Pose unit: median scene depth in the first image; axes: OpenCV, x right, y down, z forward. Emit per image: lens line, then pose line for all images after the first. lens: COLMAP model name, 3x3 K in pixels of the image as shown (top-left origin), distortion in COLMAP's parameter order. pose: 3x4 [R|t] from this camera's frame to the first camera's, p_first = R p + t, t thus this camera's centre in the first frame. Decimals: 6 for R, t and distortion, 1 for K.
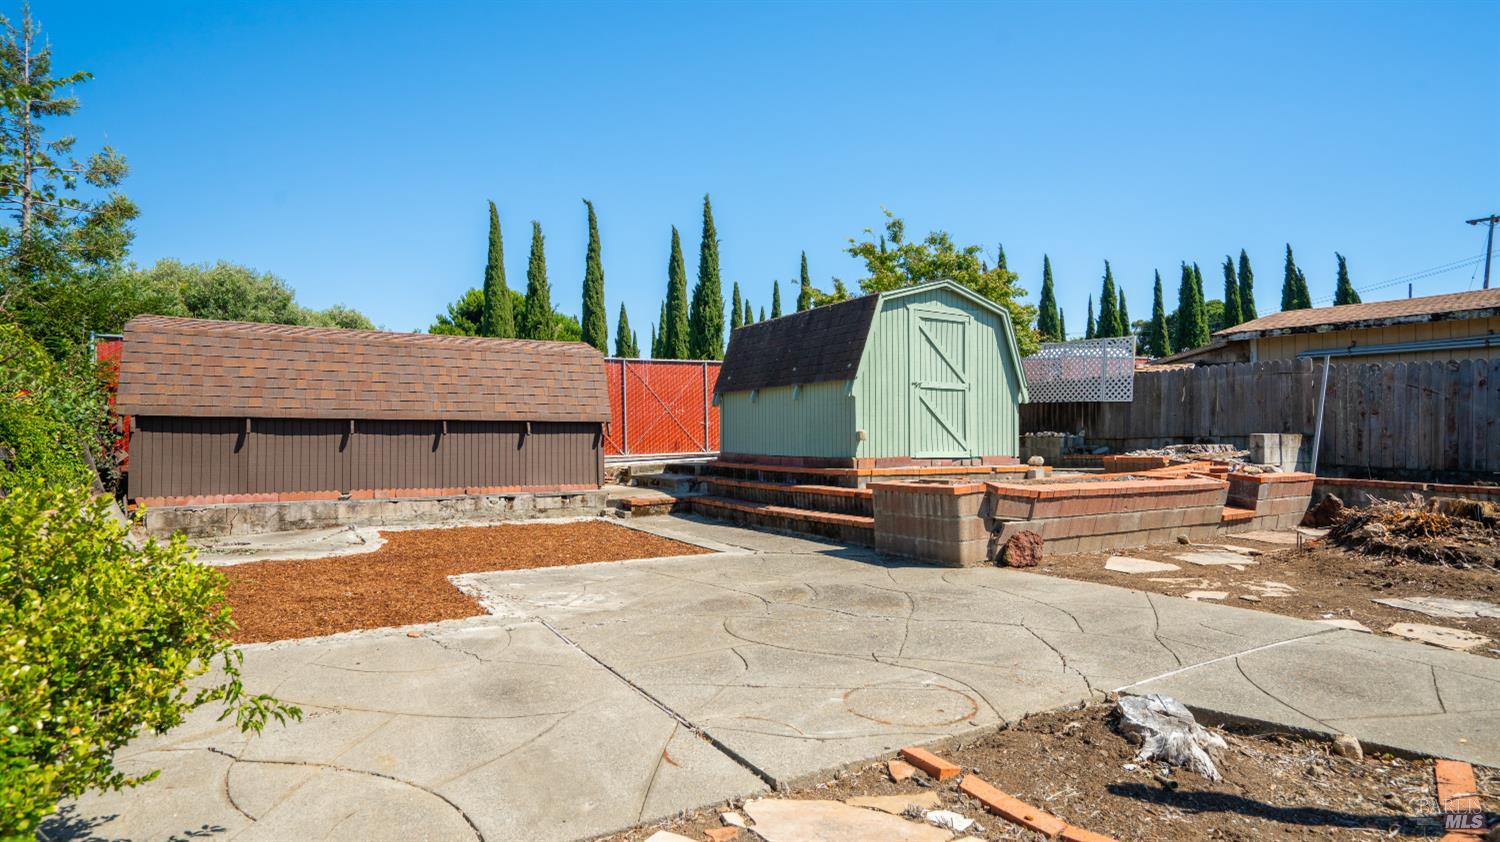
lens RADIAL K [[794.4, 0, 750.0], [0, 794.4, 421.0], [0, 0, 1]] dist [-0.001674, -0.000189]
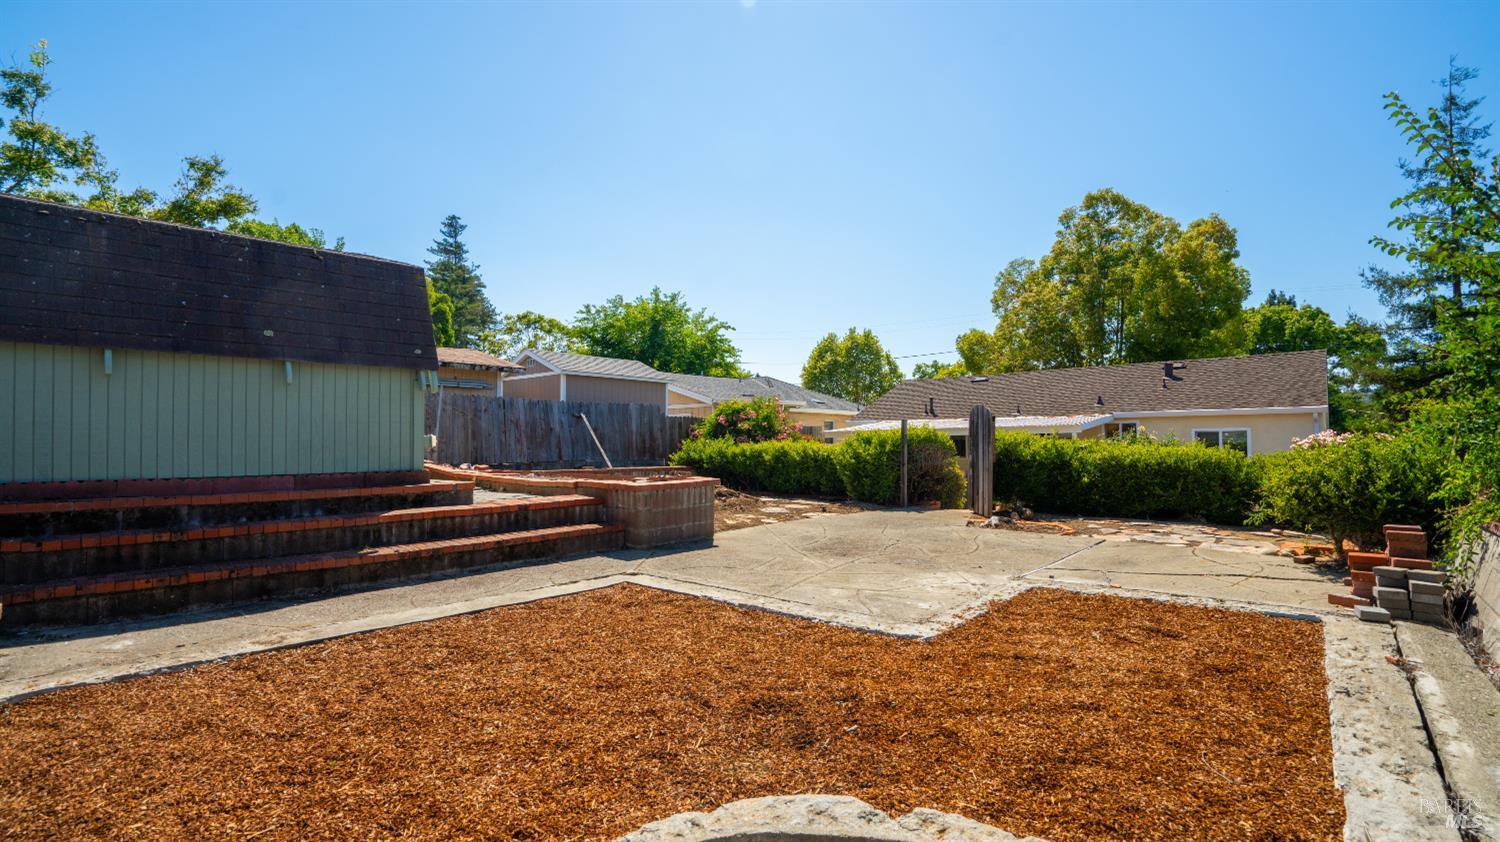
lens RADIAL K [[689.2, 0, 750.0], [0, 689.2, 421.0], [0, 0, 1]] dist [-0.002717, 0.000070]
pose [[-0.263803, 0.029316, 0.964131, -0.382497], [-0.015133, 0.999289, -0.034526, 0.010638], [-0.964458, -0.023698, -0.263172, 0.539291]]
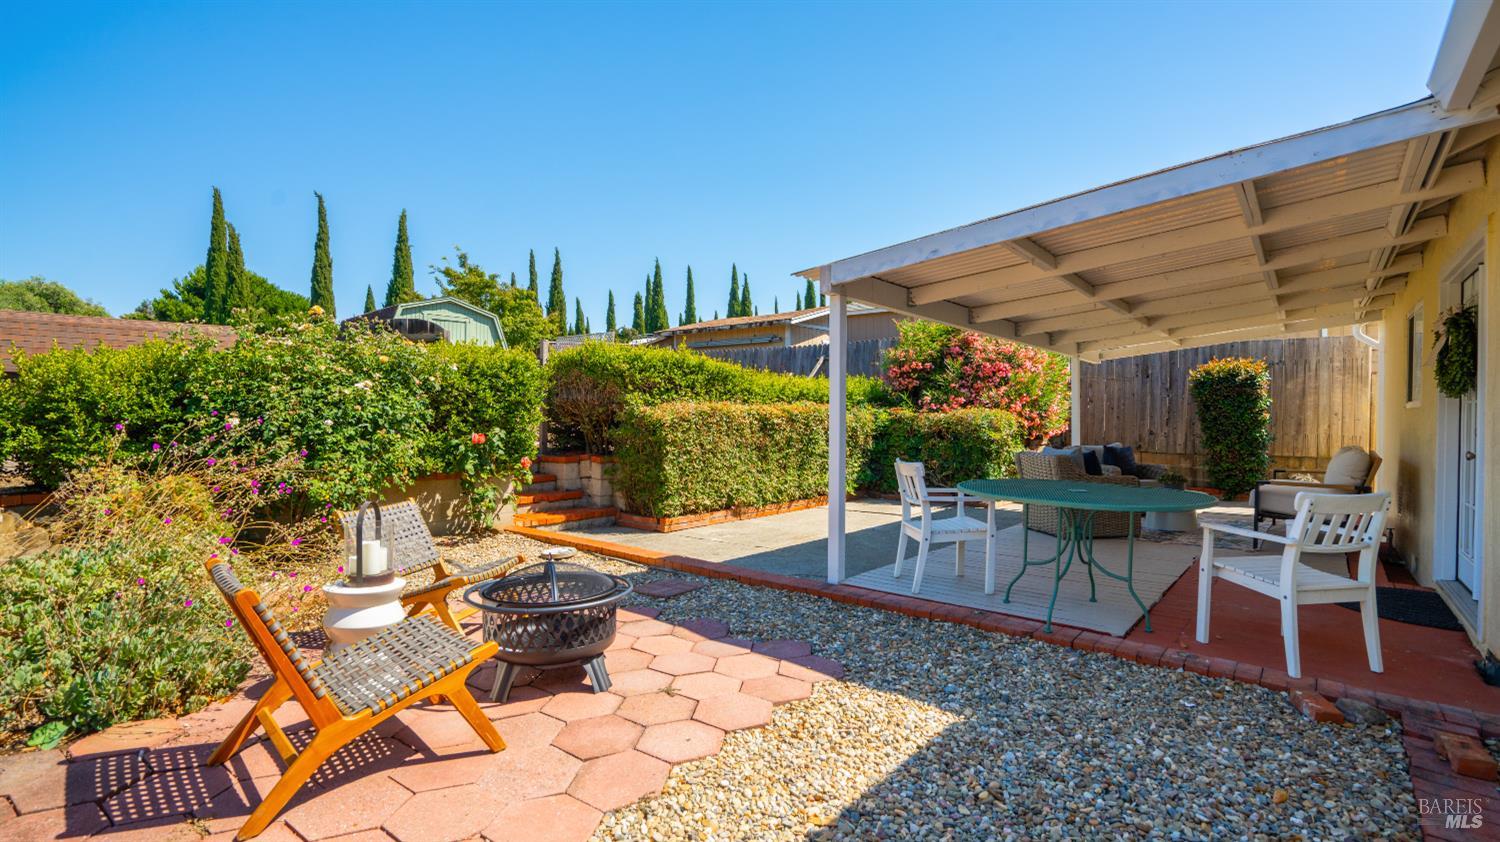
lens RADIAL K [[689.2, 0, 750.0], [0, 689.2, 421.0], [0, 0, 1]] dist [-0.002717, 0.000070]
pose [[0.951622, -0.010164, 0.307104, 0.199539], [-0.000879, 0.999359, 0.035799, 0.020533], [-0.307271, -0.034337, 0.951002, -0.333235]]
